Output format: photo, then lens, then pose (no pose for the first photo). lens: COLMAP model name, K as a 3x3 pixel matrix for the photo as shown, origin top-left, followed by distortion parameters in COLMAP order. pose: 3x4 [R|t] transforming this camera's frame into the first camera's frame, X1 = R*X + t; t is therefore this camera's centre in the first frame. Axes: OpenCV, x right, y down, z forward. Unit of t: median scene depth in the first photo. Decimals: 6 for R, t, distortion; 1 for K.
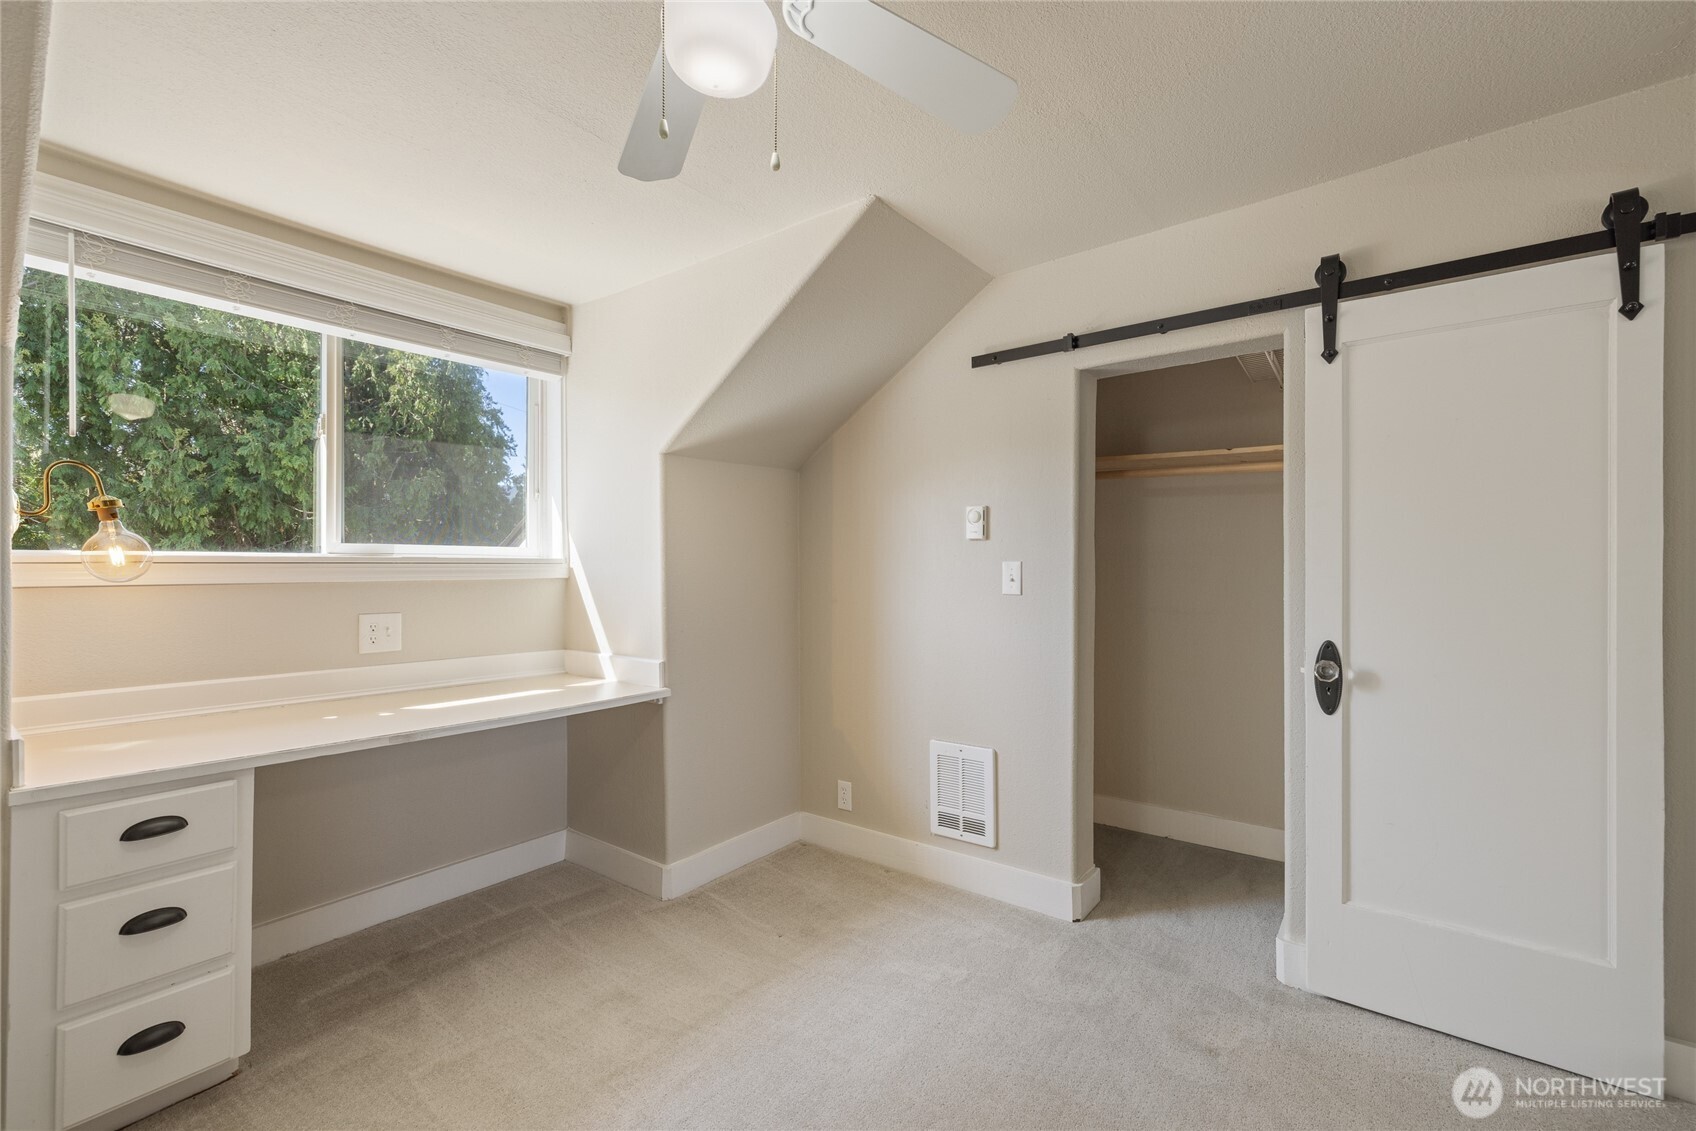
lens RADIAL K [[735.5, 0, 840.7], [0, 735.5, 556.5], [0, 0, 1]] dist [-0.000811, 0.000101]
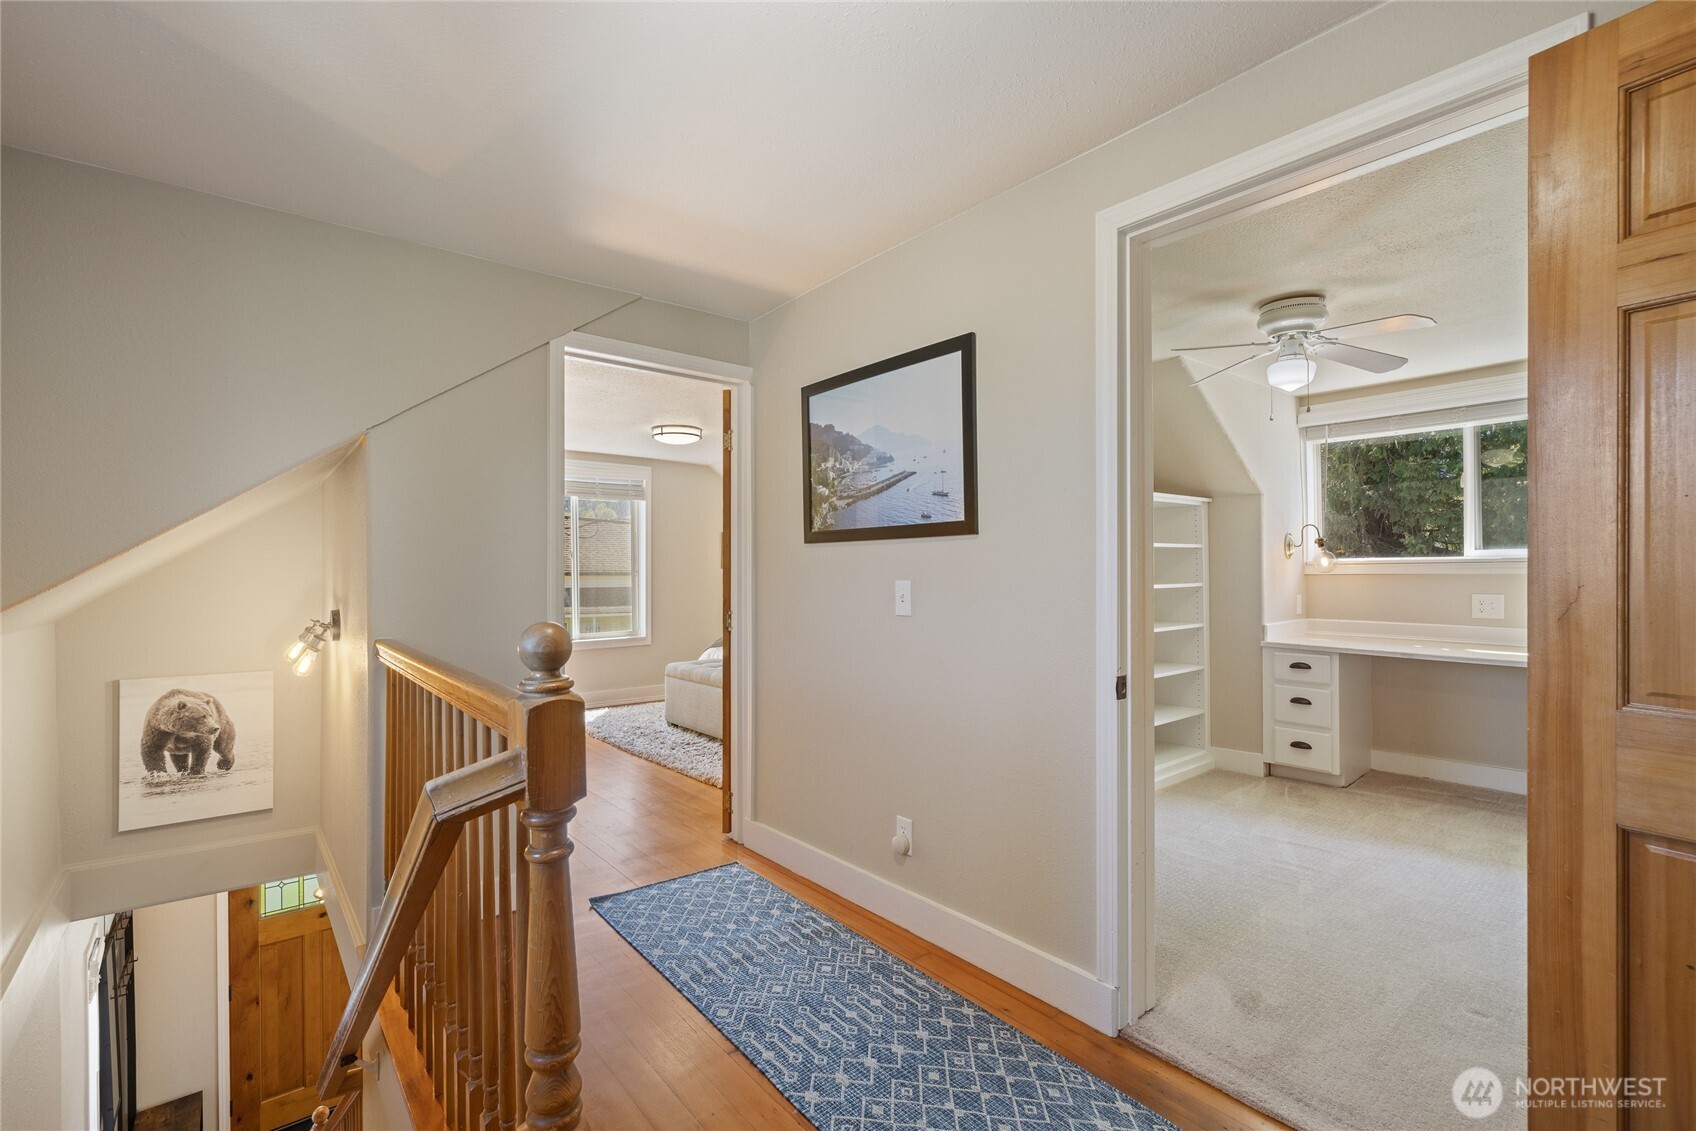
lens RADIAL K [[735.5, 0, 840.7], [0, 735.5, 556.5], [0, 0, 1]] dist [-0.000811, 0.000101]
pose [[-0.224723, -0.015233, -0.974304, 1.480384], [0.019735, 0.999602, -0.020181, 0.001947], [0.974223, -0.023763, -0.224332, 0.004355]]
